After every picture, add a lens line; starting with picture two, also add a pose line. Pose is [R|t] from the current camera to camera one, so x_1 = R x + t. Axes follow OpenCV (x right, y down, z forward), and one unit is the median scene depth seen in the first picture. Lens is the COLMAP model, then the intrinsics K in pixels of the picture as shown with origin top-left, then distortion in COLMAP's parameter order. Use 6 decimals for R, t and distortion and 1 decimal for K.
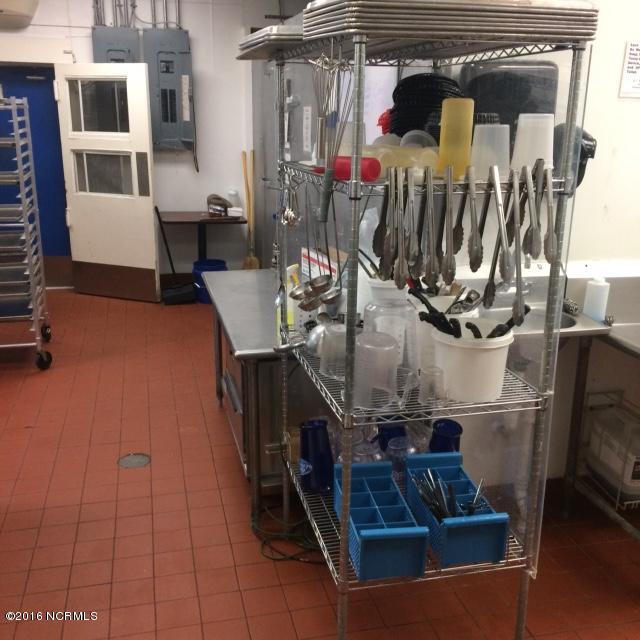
lens RADIAL K [[723.5, 0, 327.1], [0, 723.5, 321.0], [0, 0, 1]] dist [0.049960, -0.030380]
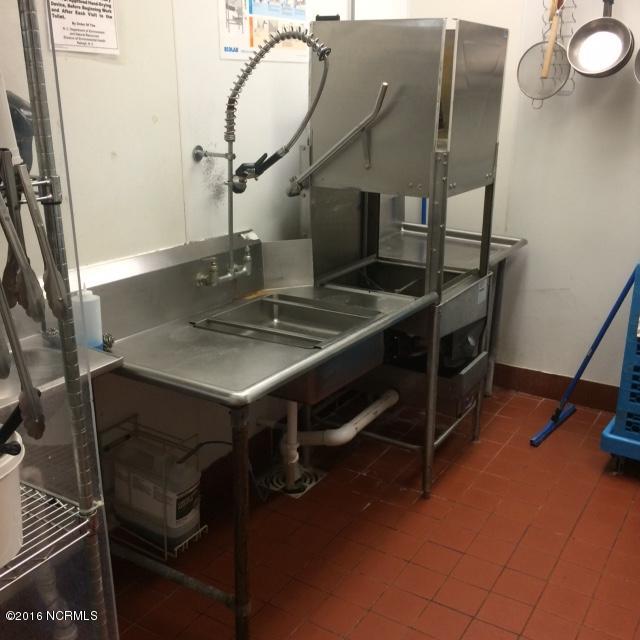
lens RADIAL K [[723.5, 0, 327.1], [0, 723.5, 321.0], [0, 0, 1]] dist [0.049960, -0.030380]
pose [[0.710414, -0.228015, 0.665823, 0.039111], [0.196814, 0.972681, 0.123106, -0.072432], [-0.675704, 0.043587, 0.735883, 0.267041]]
